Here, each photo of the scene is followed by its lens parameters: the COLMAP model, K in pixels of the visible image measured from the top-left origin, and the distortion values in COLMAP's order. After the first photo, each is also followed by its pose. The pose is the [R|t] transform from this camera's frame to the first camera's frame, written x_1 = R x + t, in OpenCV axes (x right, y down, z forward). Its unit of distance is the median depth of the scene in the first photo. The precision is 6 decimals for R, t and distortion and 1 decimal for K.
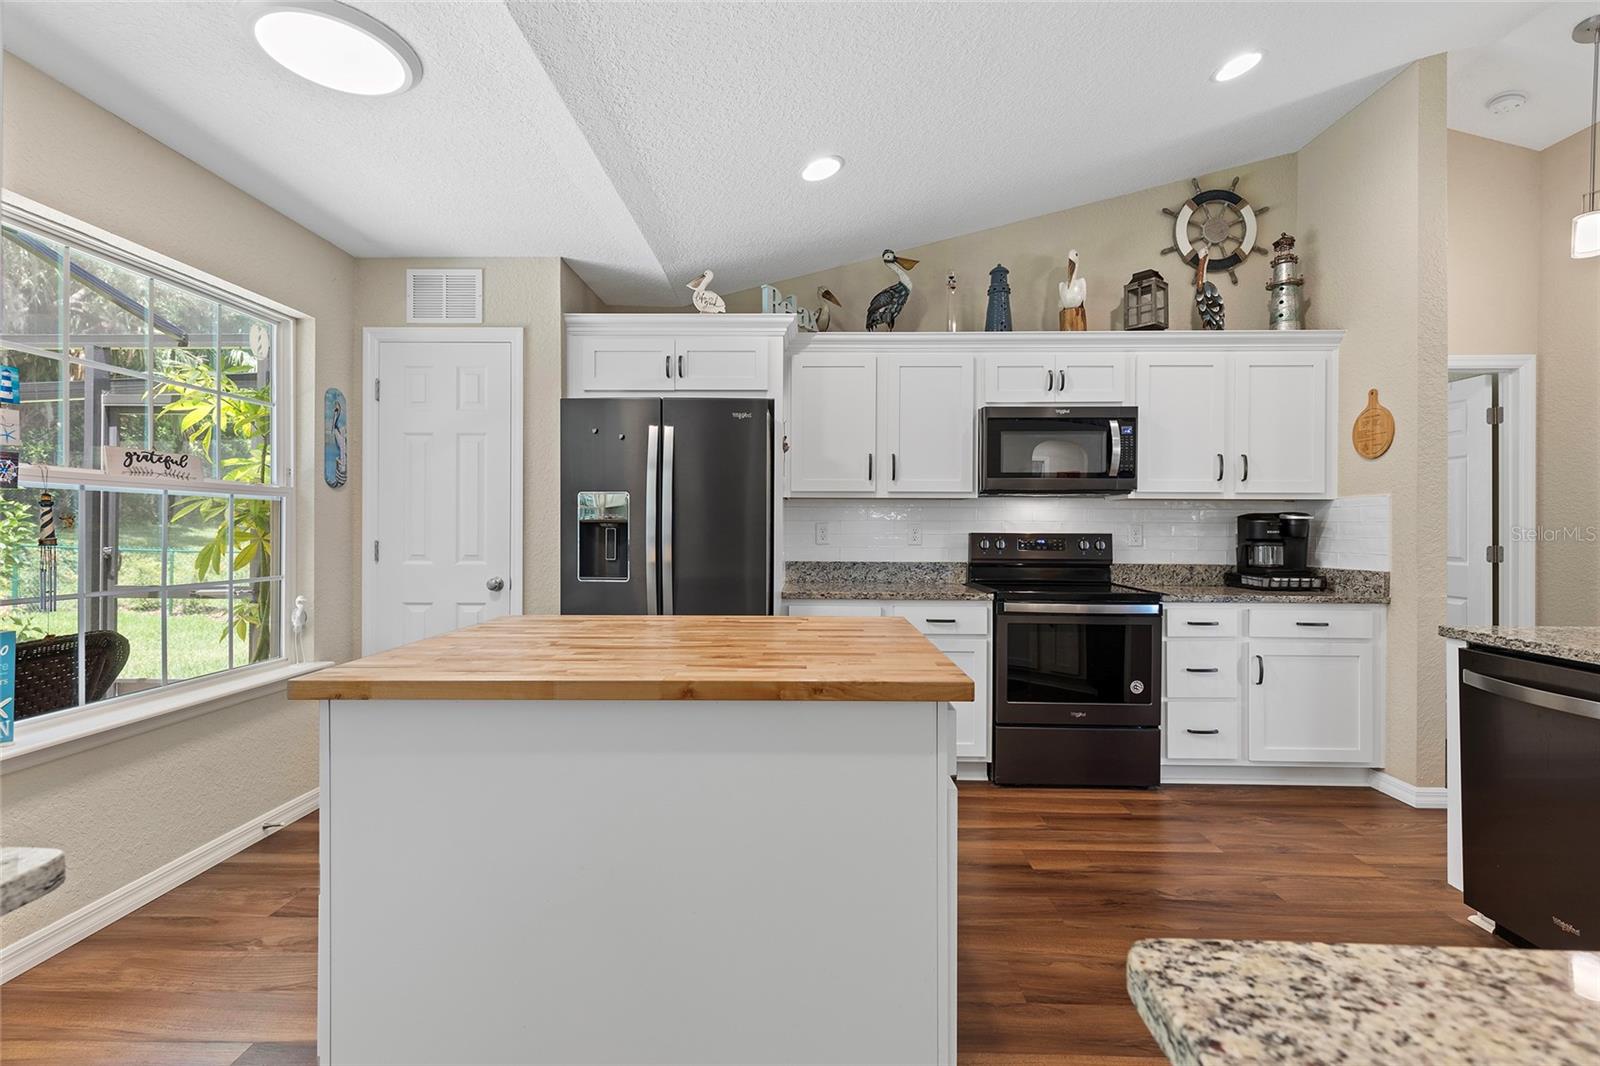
lens RADIAL K [[721.2, 0, 796.9], [0, 721.2, 528.3], [0, 0, 1]] dist [0.004678, -0.000379]
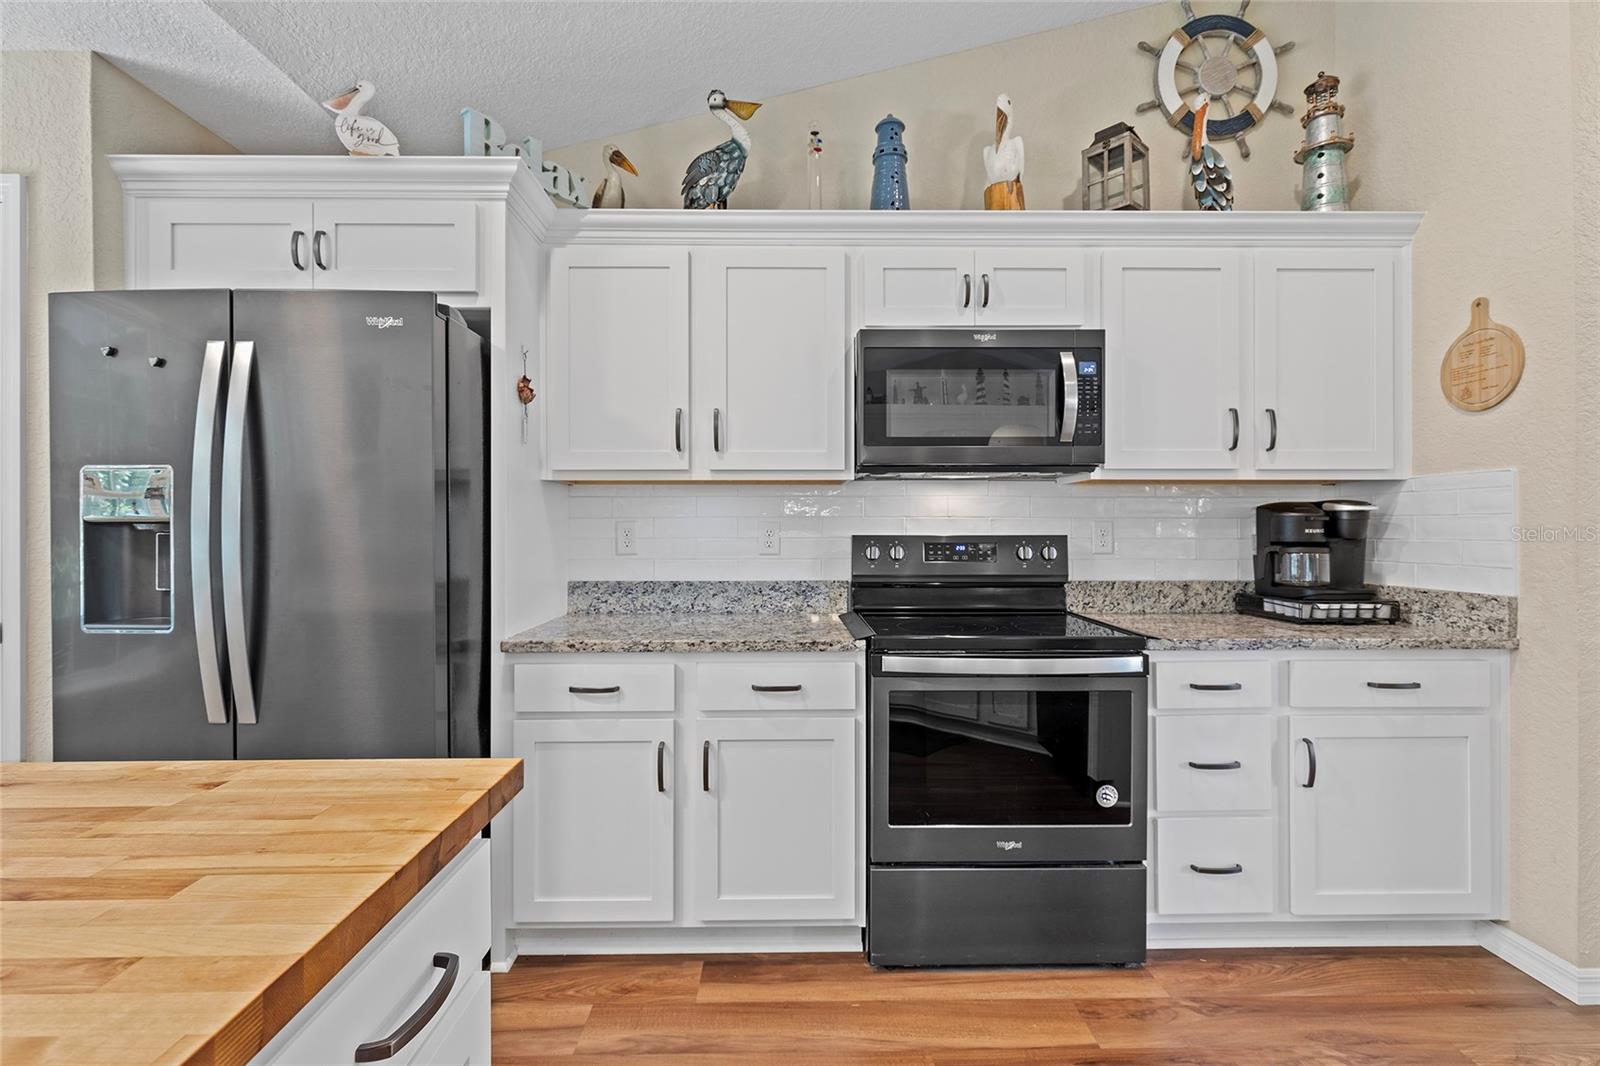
lens RADIAL K [[718.4, 0, 797.3], [0, 718.4, 526.4], [0, 0, 1]] dist [0.003186, -0.004281]
pose [[0.999220, -0.006458, 0.038946, 0.179092], [0.006537, 0.999977, -0.001890, -0.000771], [-0.038933, 0.002143, 0.999240, 0.384856]]
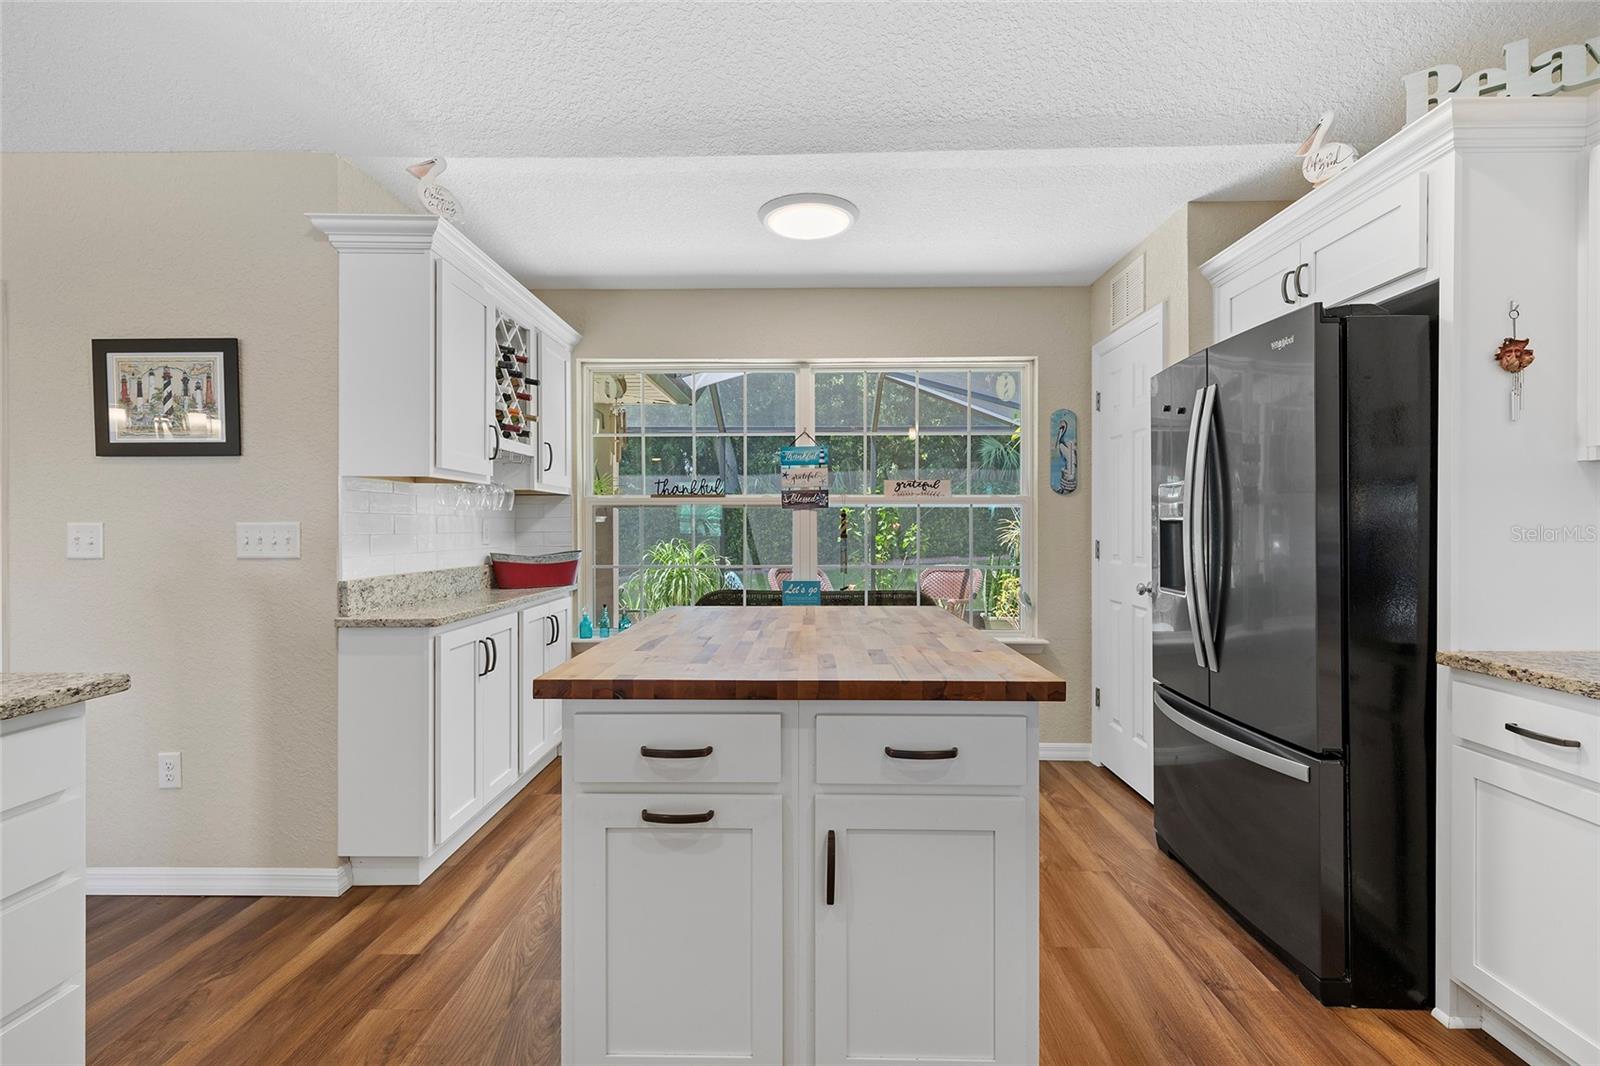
lens RADIAL K [[722.3, 0, 798.0], [0, 722.3, 529.0], [0, 0, 1]] dist [0.001779, 0.000886]
pose [[0.002198, -0.001416, -0.999997, 0.457767], [0.001074, 0.999998, -0.001414, 0.001266], [0.999997, -0.001071, 0.002199, 0.501062]]
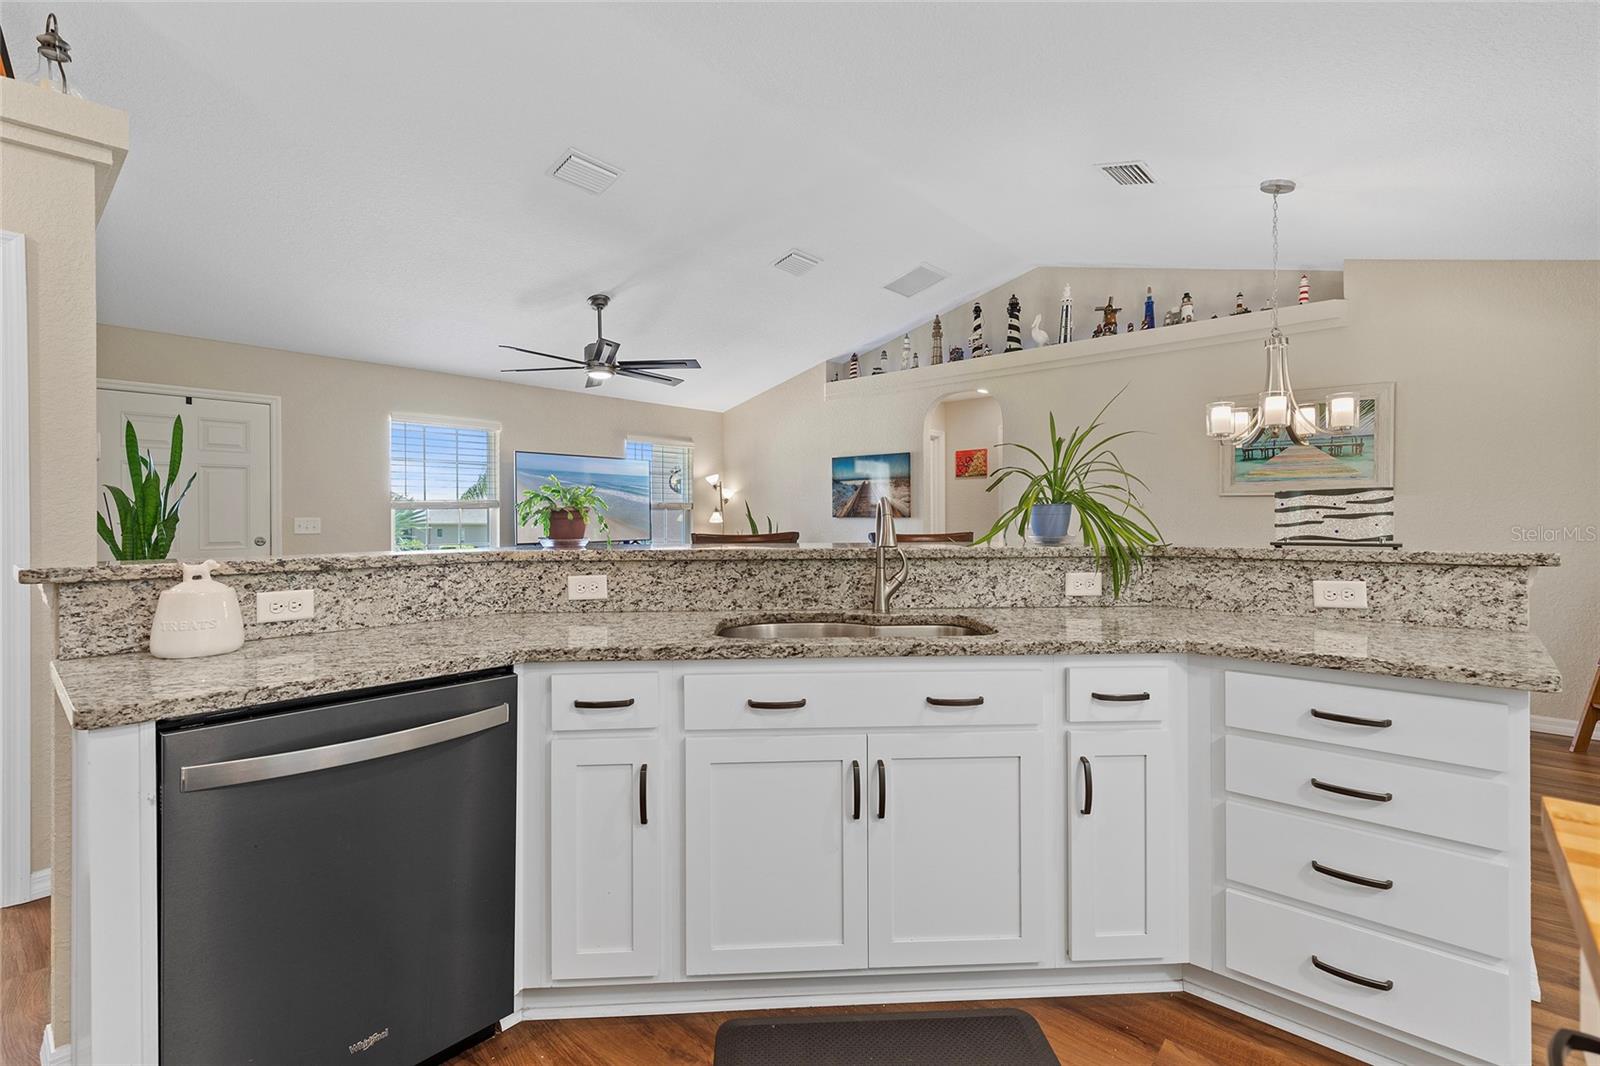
lens RADIAL K [[723.5, 0, 798.7], [0, 723.5, 515.8], [0, 0, 1]] dist [0.006743, -0.001000]
pose [[-0.763802, -0.000804, 0.645450, 0.114641], [-0.000454, 1.000000, 0.000708, -0.000230], [-0.645450, 0.000247, -0.763802, 0.653897]]
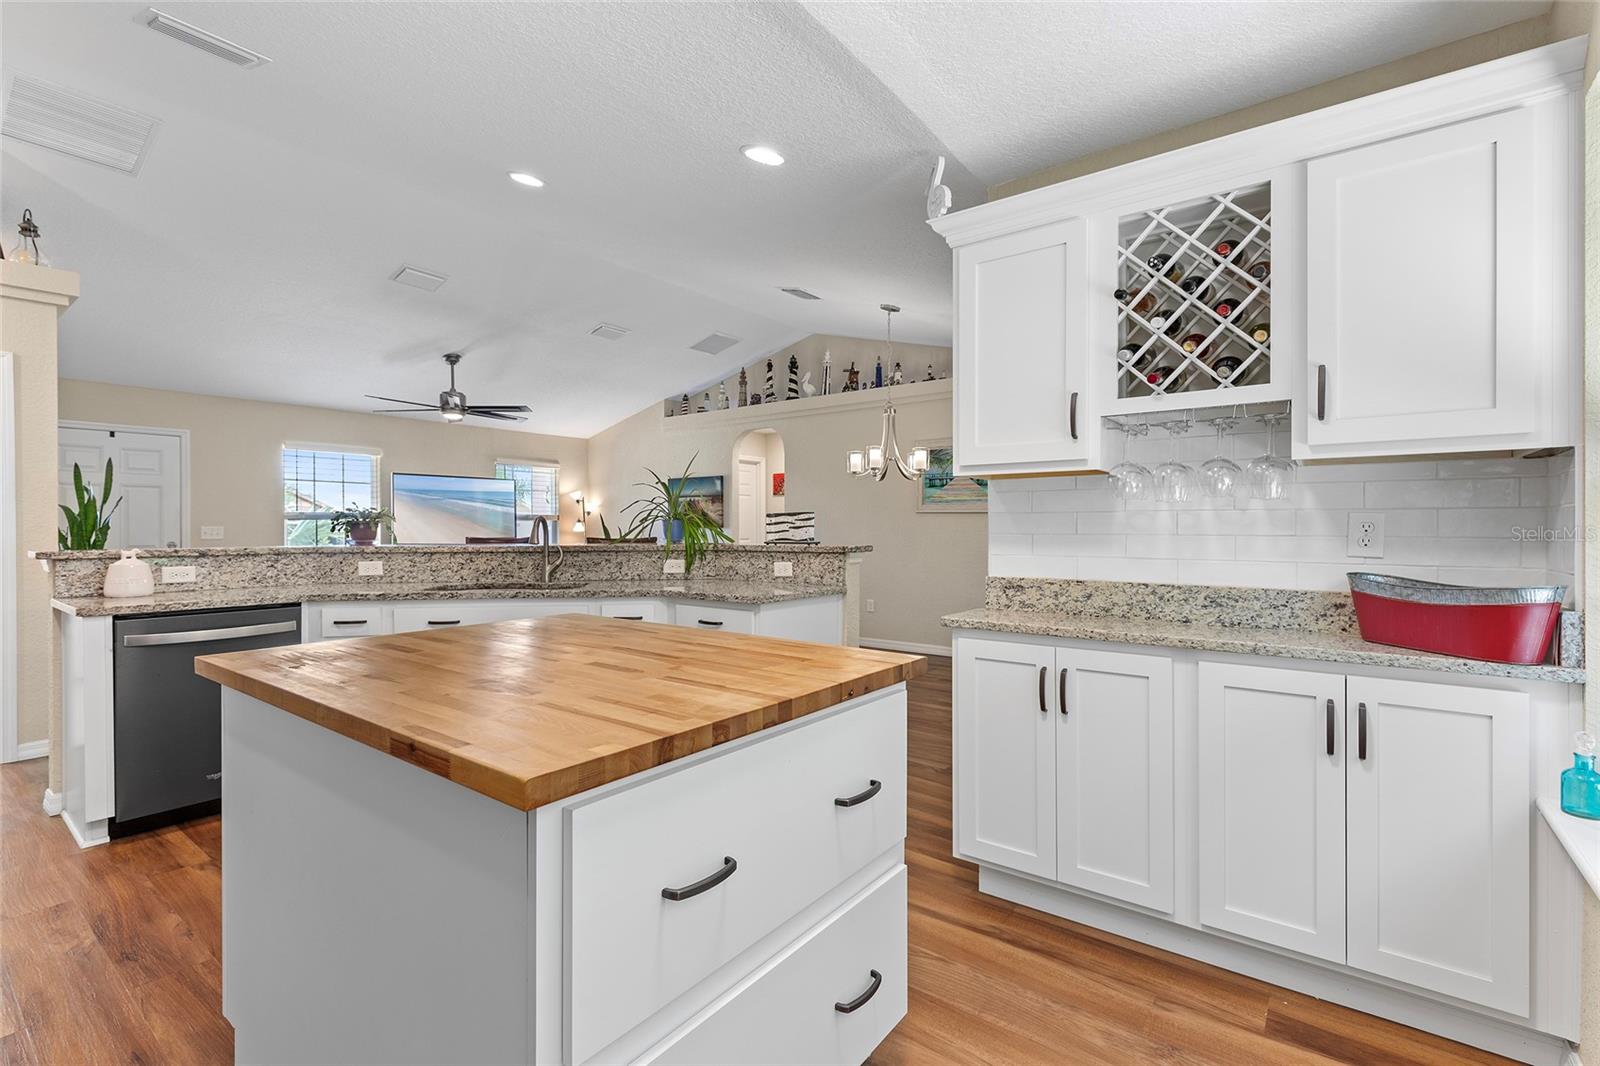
lens RADIAL K [[715.0, 0, 801.8], [0, 715.0, 529.6], [0, 0, 1]] dist [-0.000697, 0.000276]
pose [[-0.811364, -0.006111, 0.584510, -0.462354], [-0.003315, 0.999977, 0.005854, -0.002739], [-0.584532, 0.002812, -0.811366, 0.773186]]
